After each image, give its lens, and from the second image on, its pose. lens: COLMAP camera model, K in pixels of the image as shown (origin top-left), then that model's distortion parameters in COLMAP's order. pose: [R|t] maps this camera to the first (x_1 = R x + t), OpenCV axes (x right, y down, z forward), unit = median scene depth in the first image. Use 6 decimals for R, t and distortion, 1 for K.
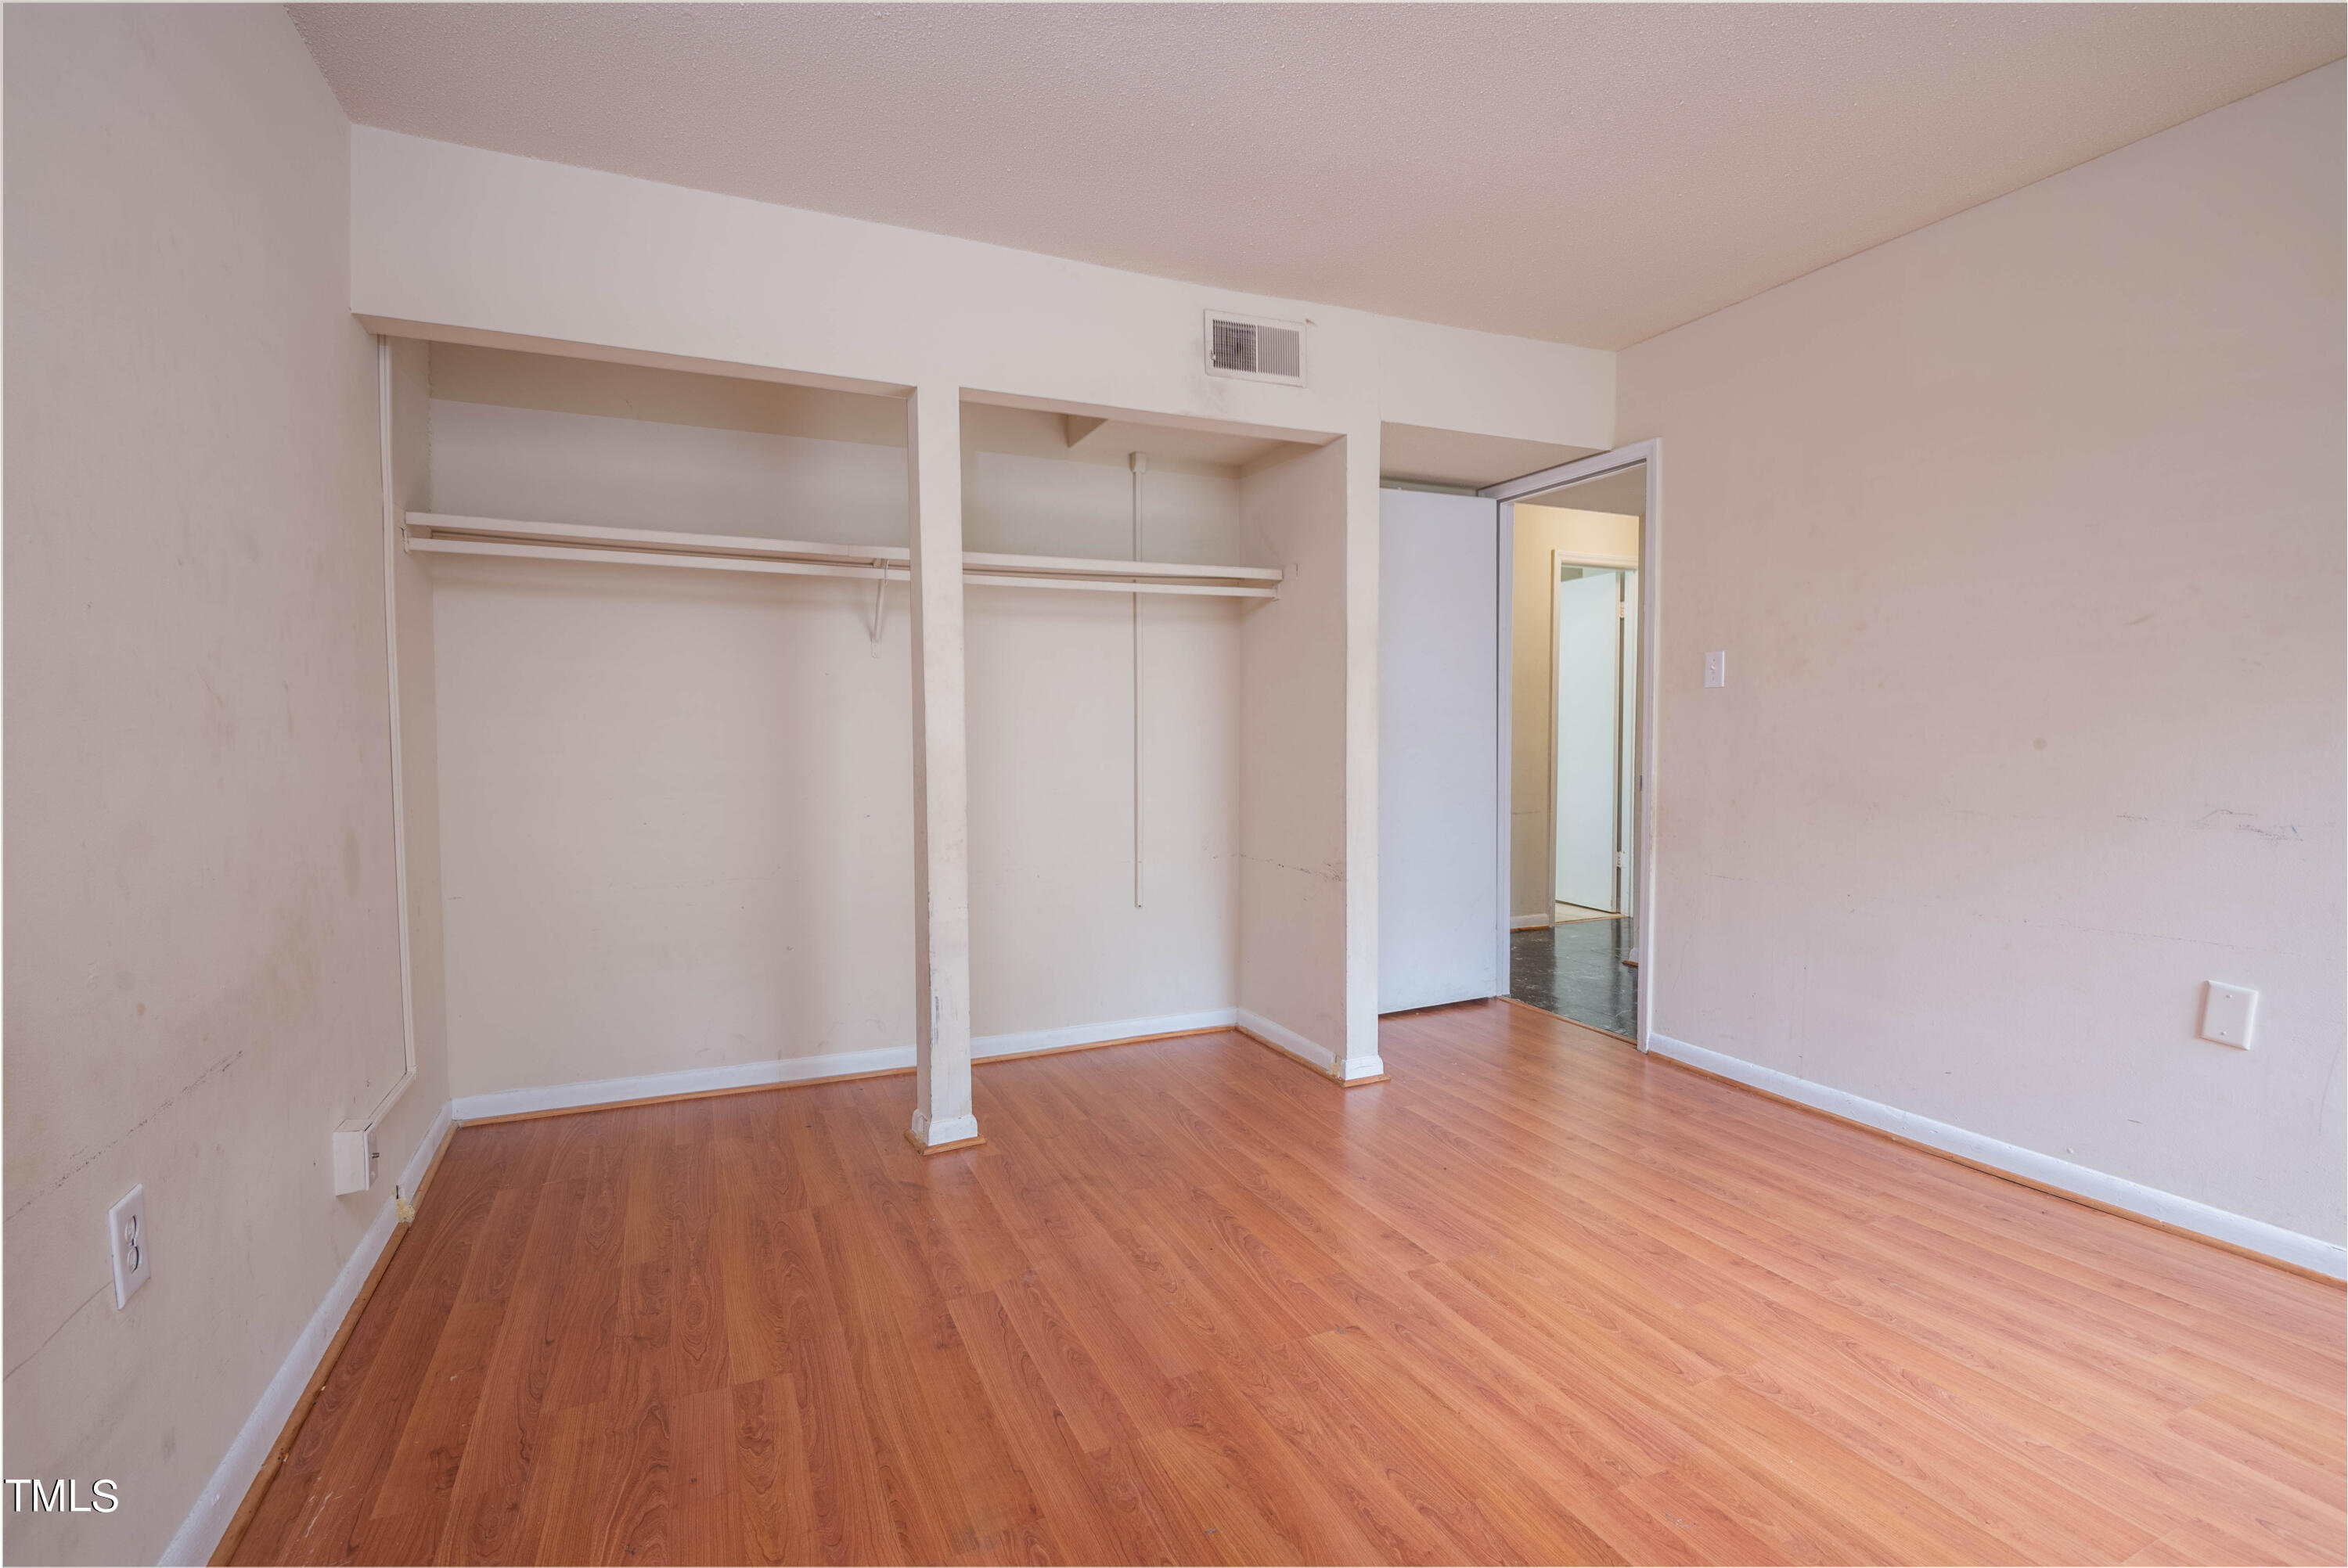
lens RADIAL K [[1074.6, 0, 1160.3], [0, 1074.6, 776.5], [0, 0, 1]] dist [0.002042, -0.017161]
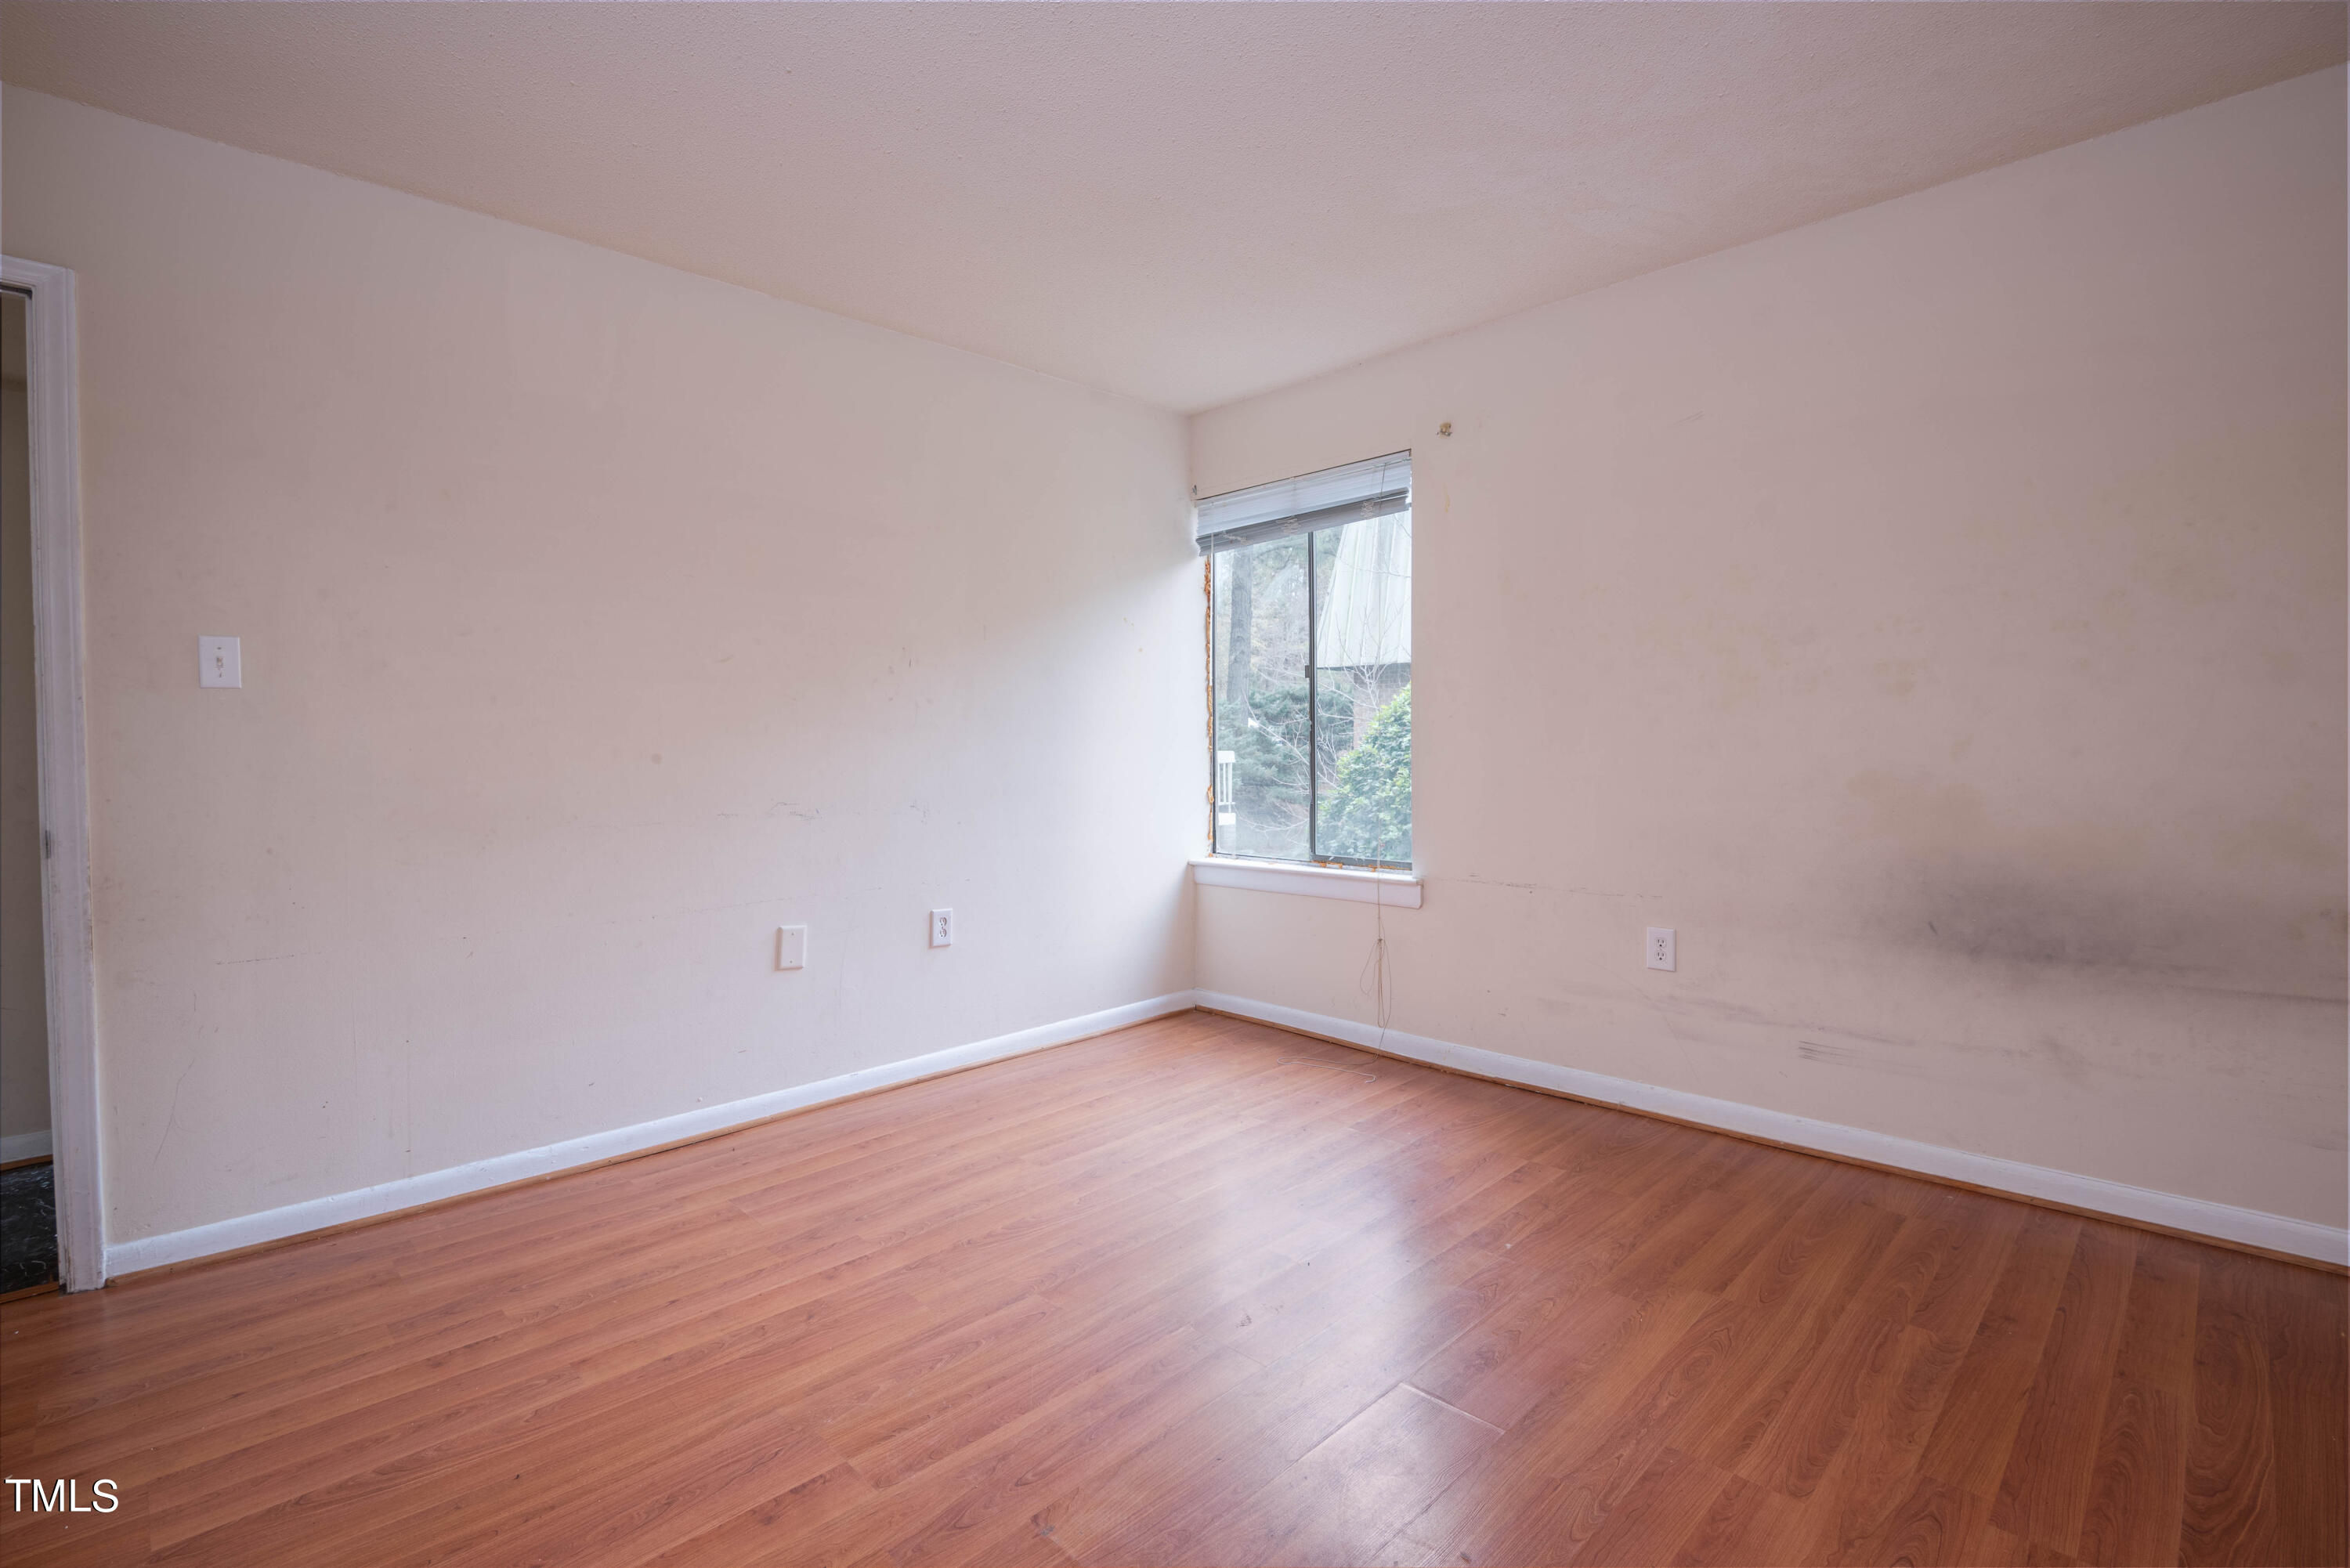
lens RADIAL K [[1075.6, 0, 1161.3], [0, 1075.6, 776.5], [0, 0, 1]] dist [0.002042, -0.017161]
pose [[-0.352921, -0.024473, 0.935333, -0.460645], [0.049756, 0.997752, 0.044881, -0.038140], [-0.934329, 0.062378, -0.350910, 0.957308]]
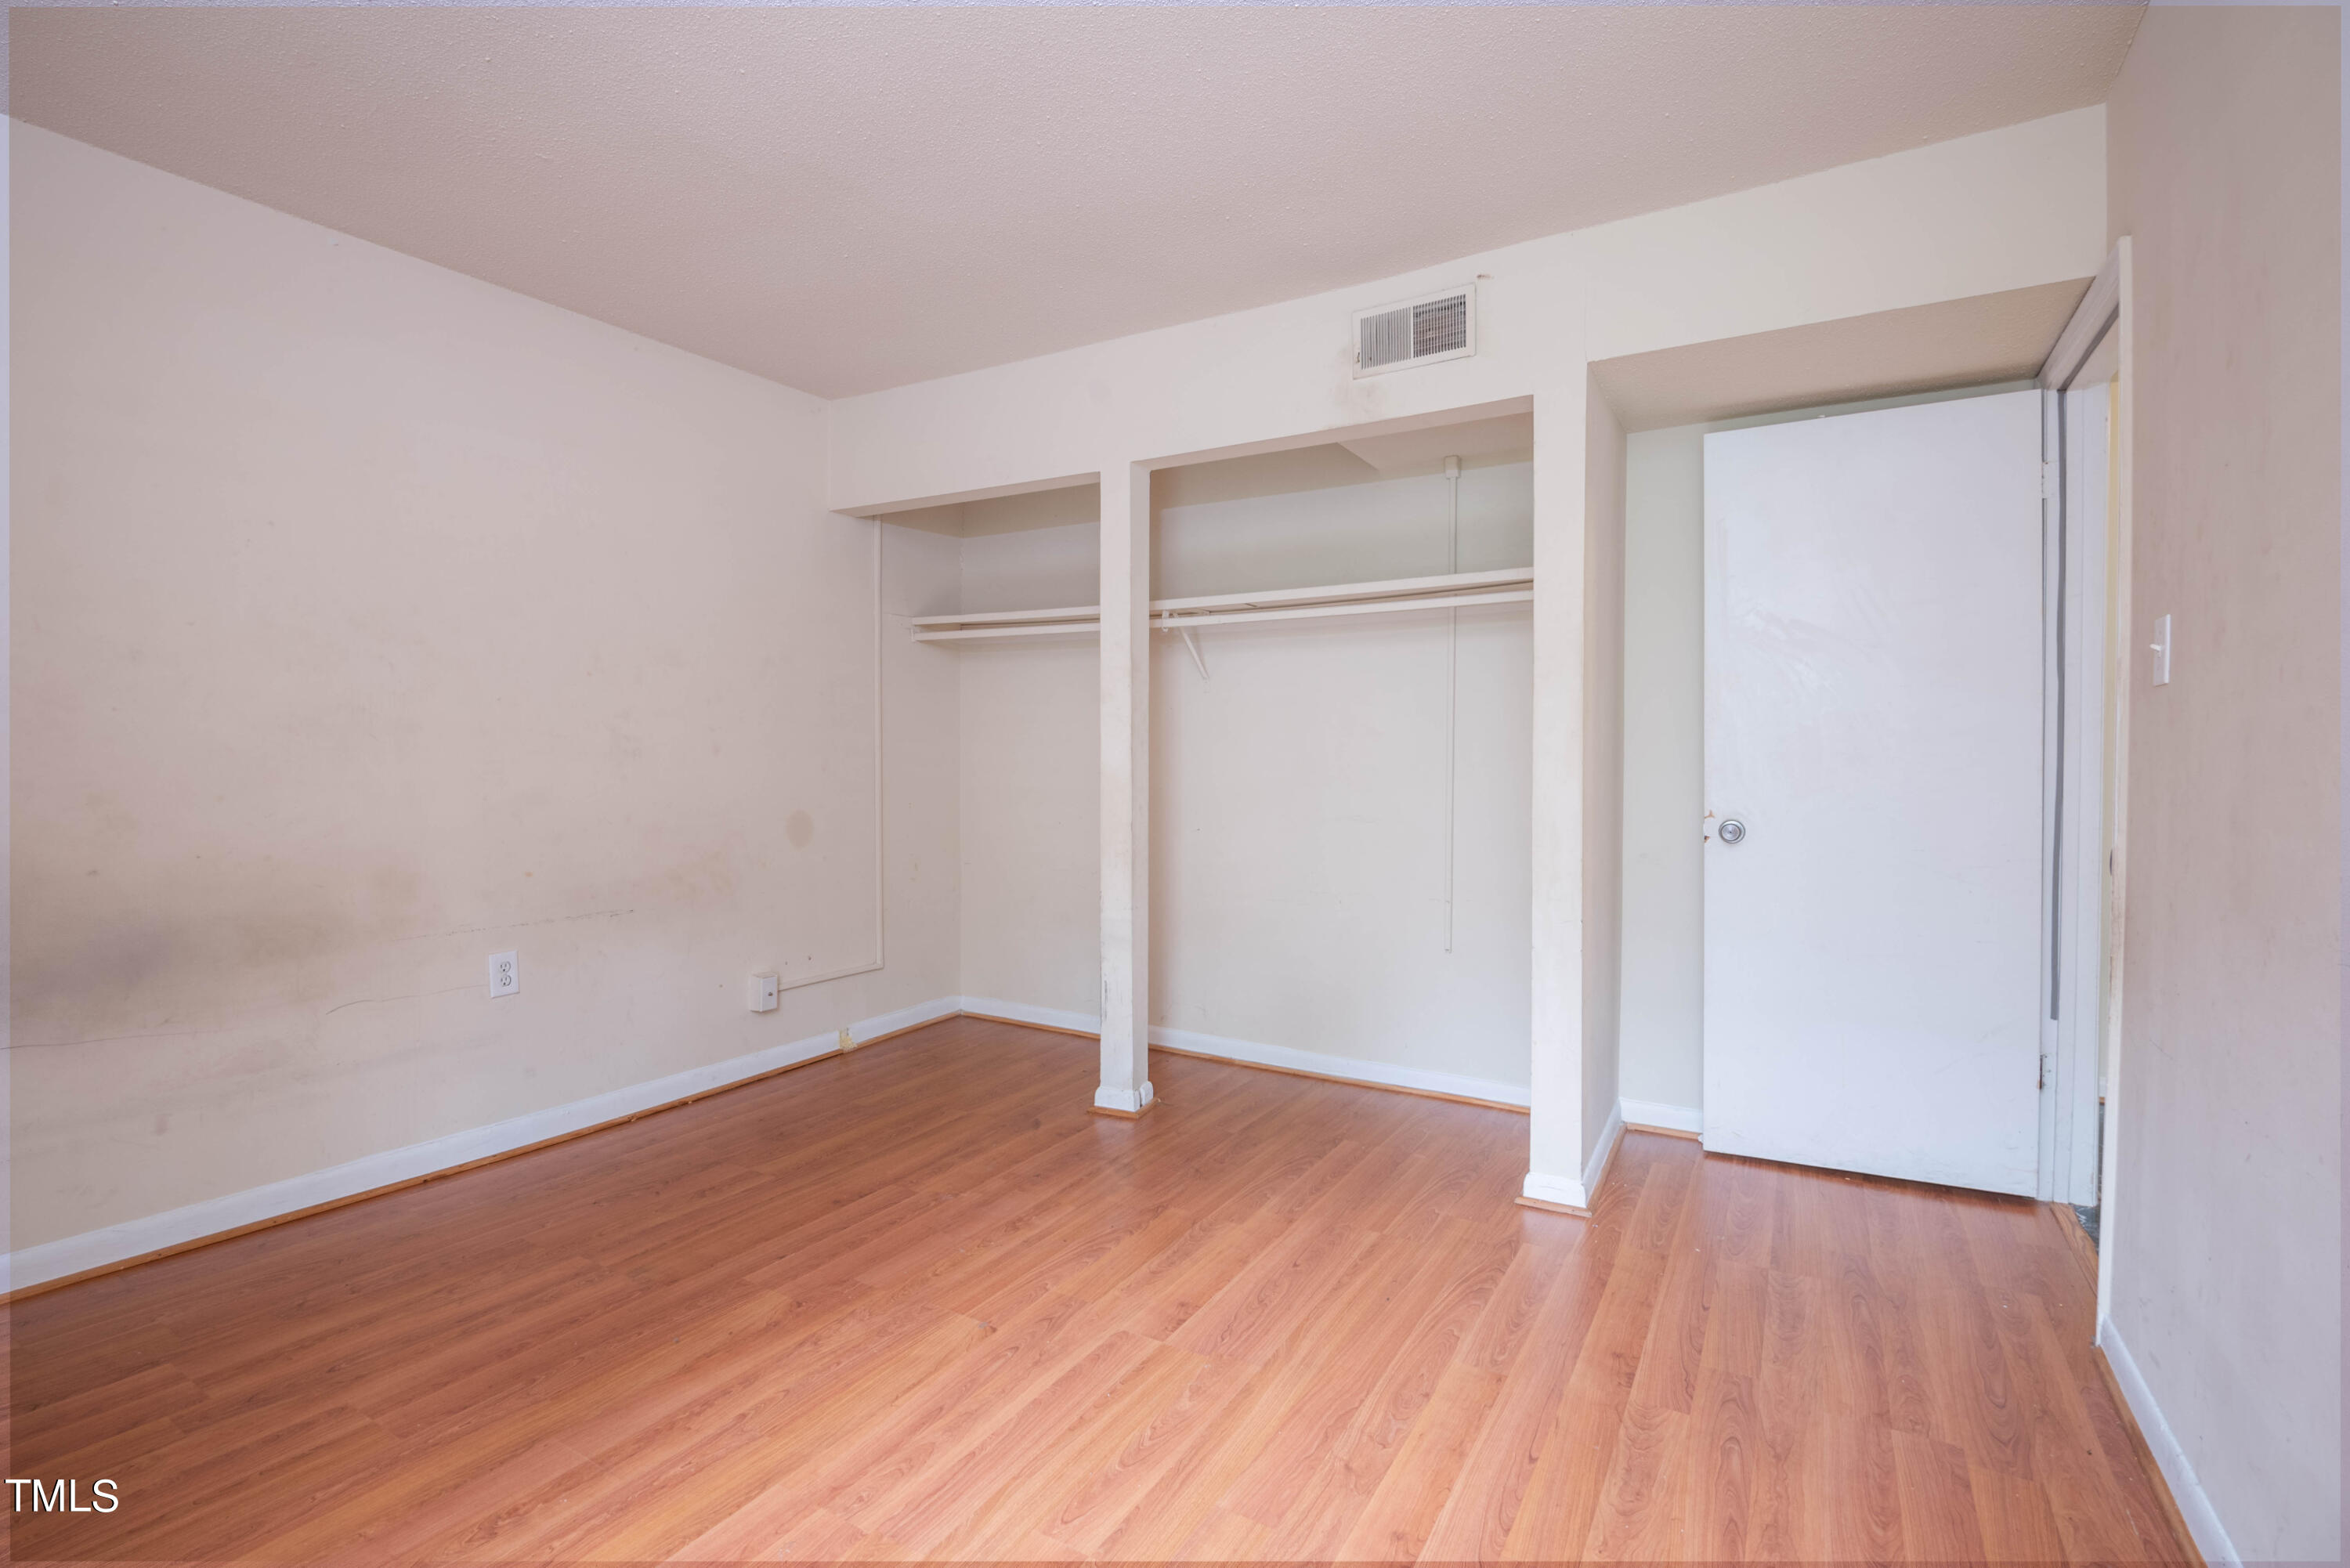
lens RADIAL K [[1075.6, 0, 1161.3], [0, 1075.6, 776.5], [0, 0, 1]] dist [0.002042, -0.017161]
pose [[0.571560, 0.022370, -0.820255, 0.929795], [-0.041613, 0.999132, -0.001748, -0.023790], [0.819504, 0.035132, 0.571995, 0.430123]]
